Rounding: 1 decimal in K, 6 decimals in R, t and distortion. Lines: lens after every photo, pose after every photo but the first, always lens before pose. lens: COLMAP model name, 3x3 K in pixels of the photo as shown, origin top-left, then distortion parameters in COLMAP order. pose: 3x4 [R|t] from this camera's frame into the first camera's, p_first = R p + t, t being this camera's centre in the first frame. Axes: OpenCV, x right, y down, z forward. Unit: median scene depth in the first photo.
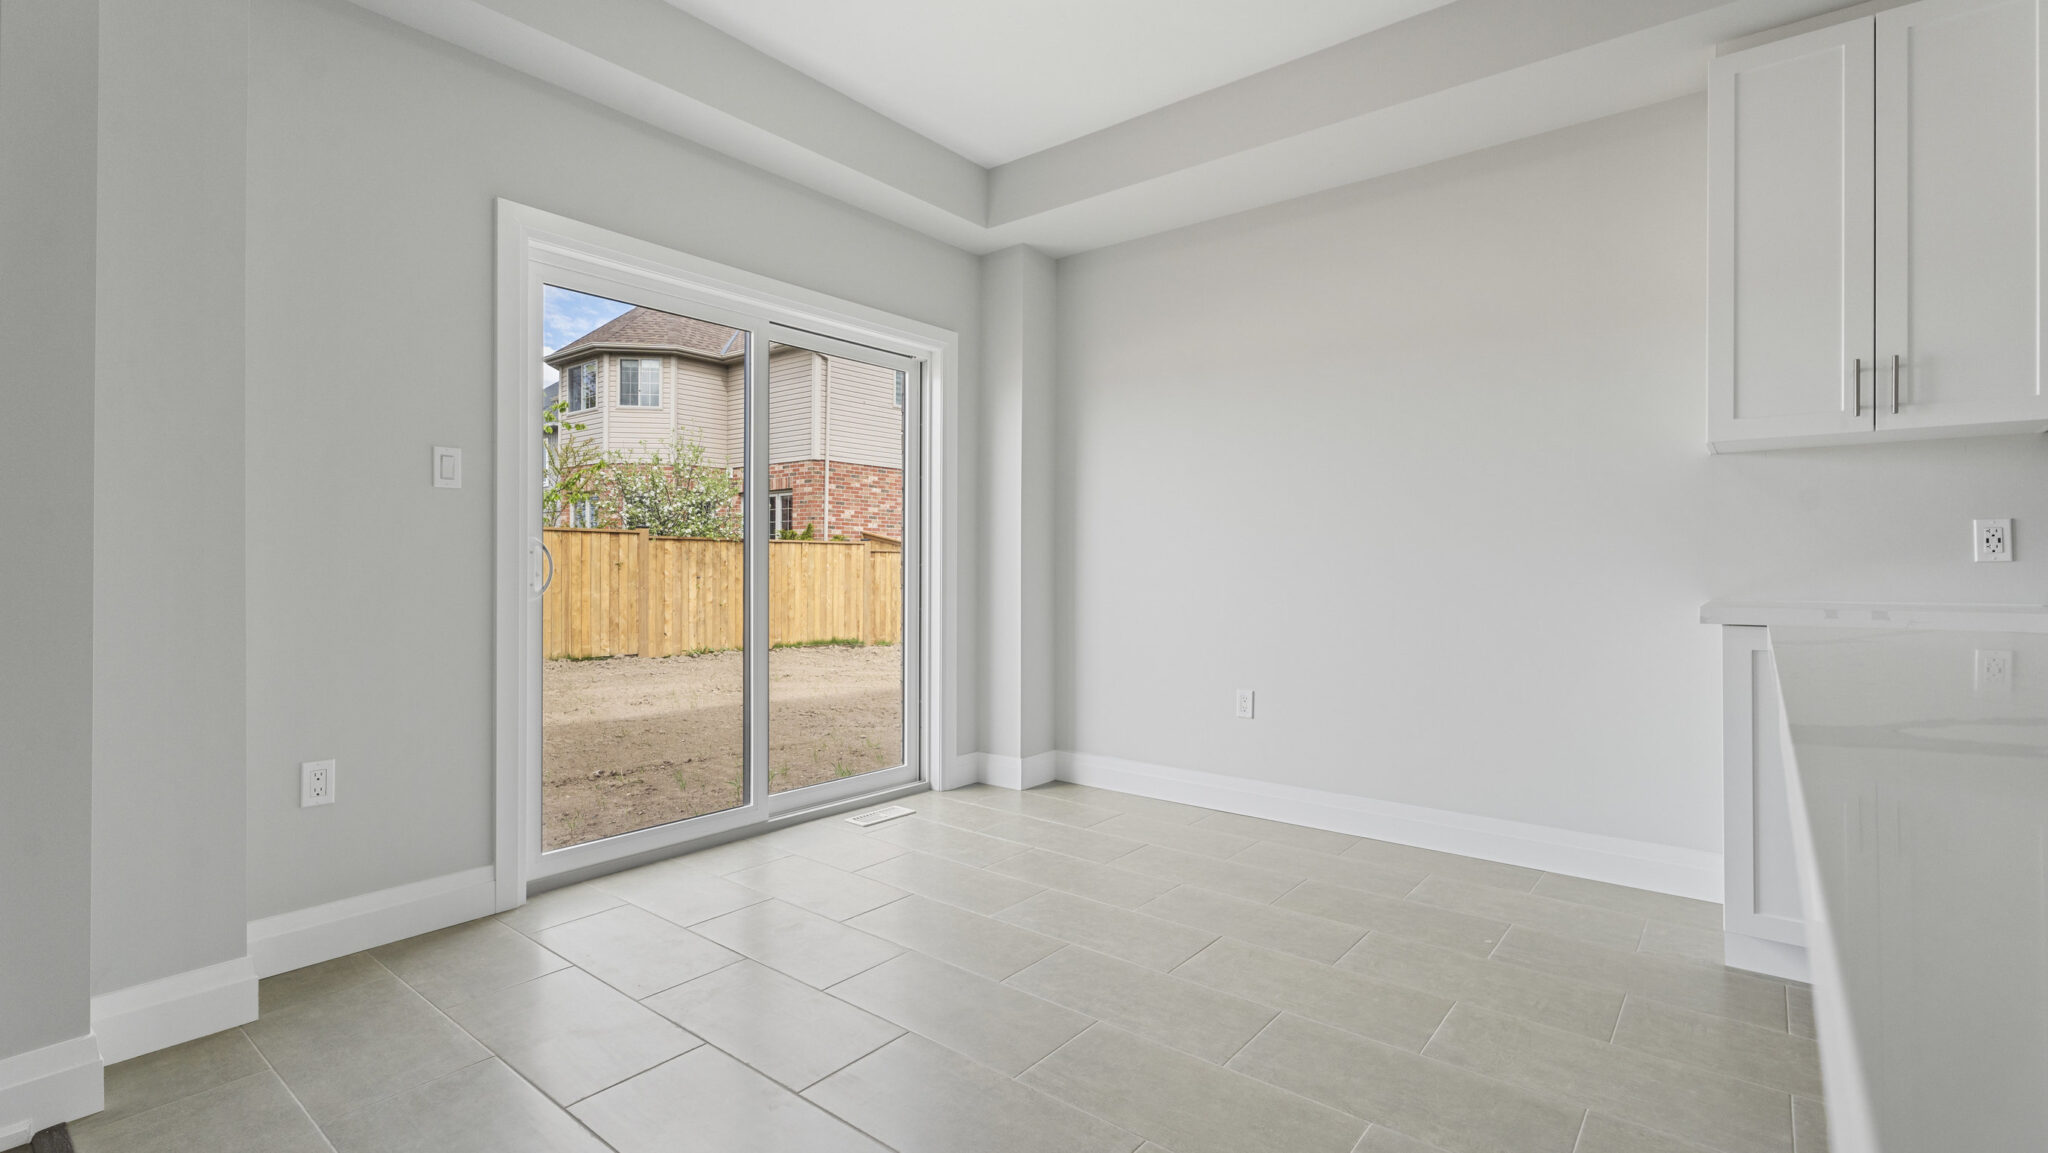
lens RADIAL K [[918.6, 0, 1023.8], [0, 918.6, 570.6], [0, 0, 1]] dist [0.000588, 0.000344]
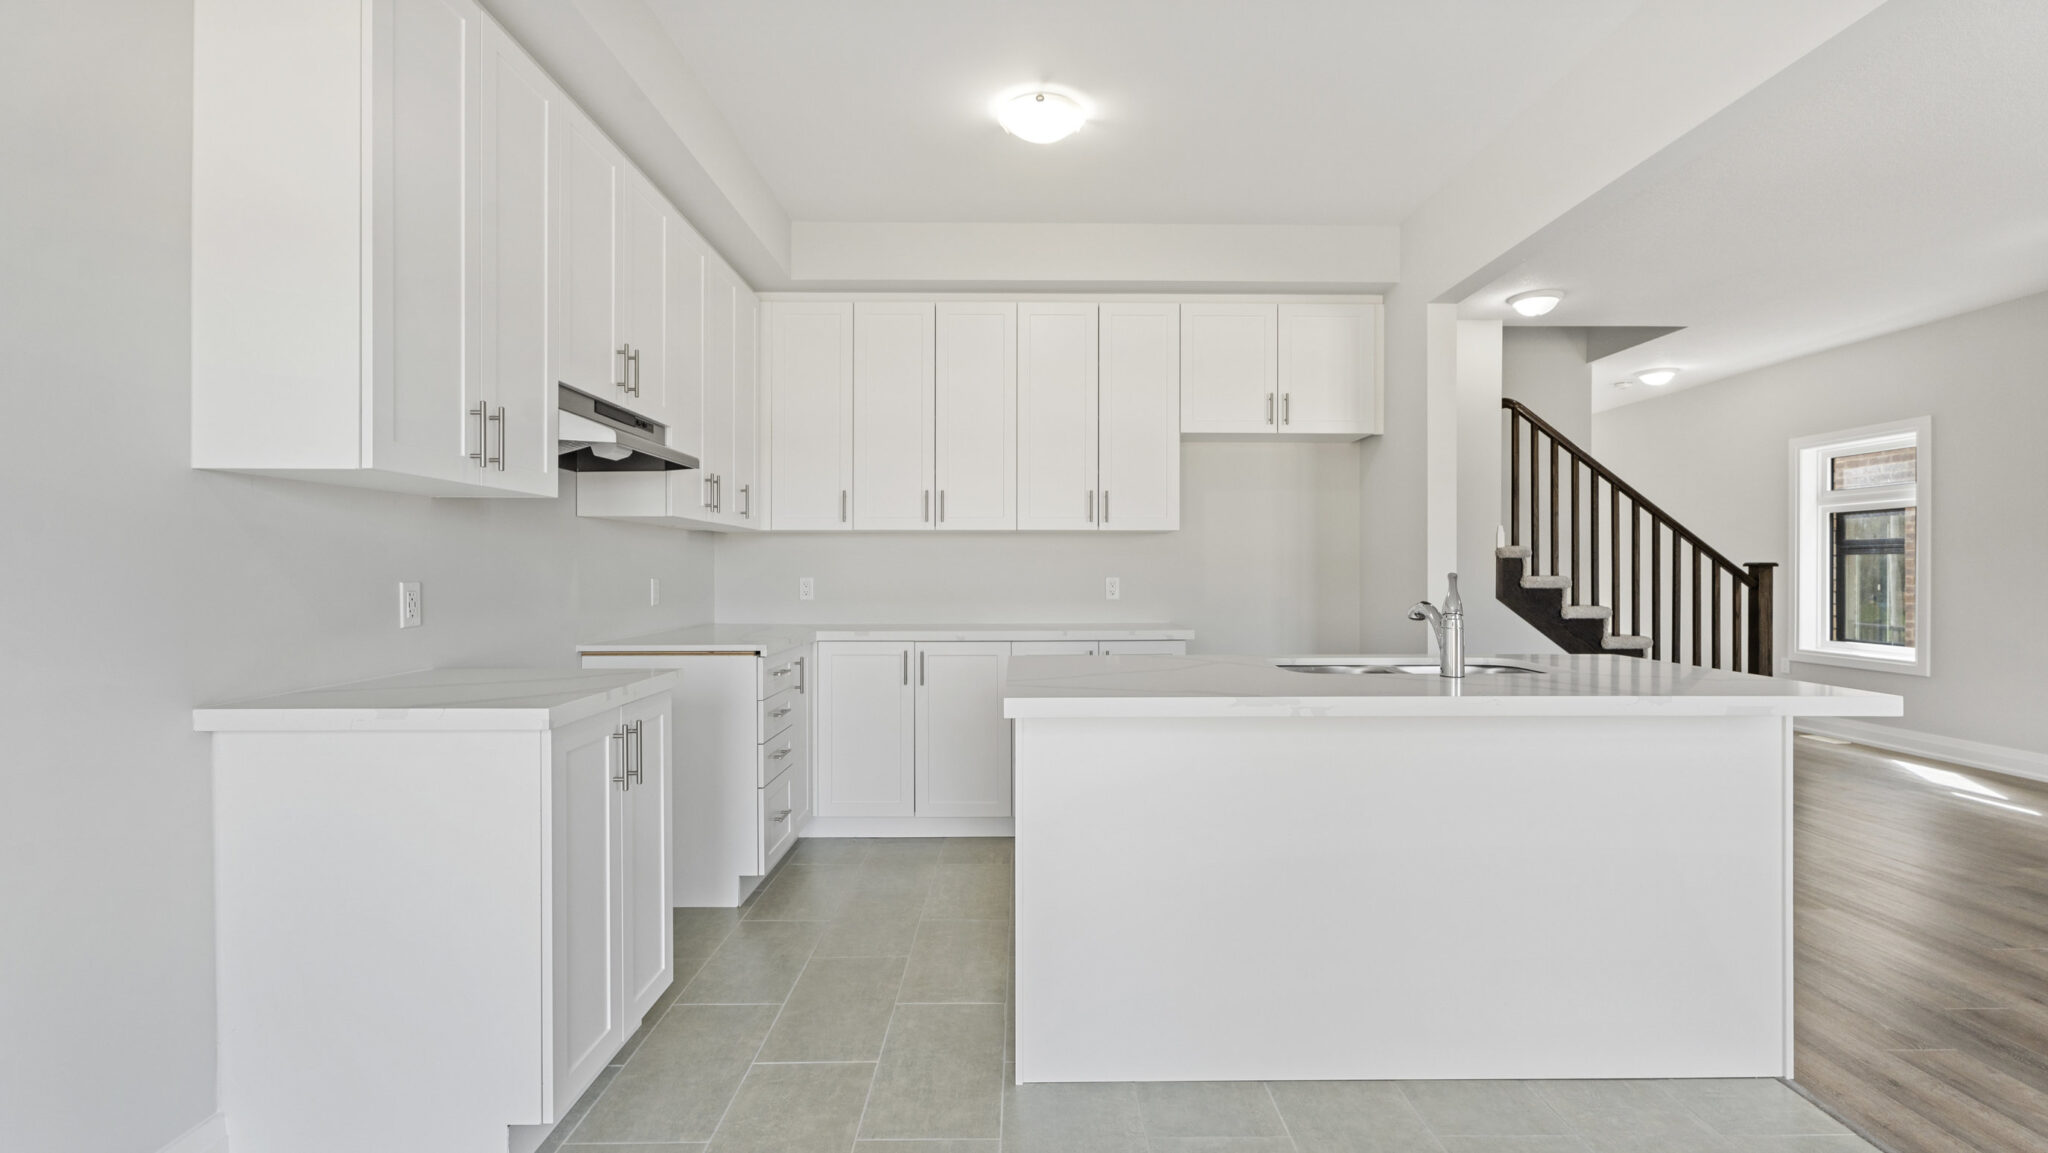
lens RADIAL K [[918.6, 0, 1026.7], [0, 918.6, 575.2], [0, 0, 1]] dist [0.000588, 0.000344]
pose [[-0.636819, -0.004270, 0.771002, -0.091116], [0.008918, 0.999877, 0.012903, -0.071249], [-0.770962, 0.015093, -0.636702, 1.136683]]
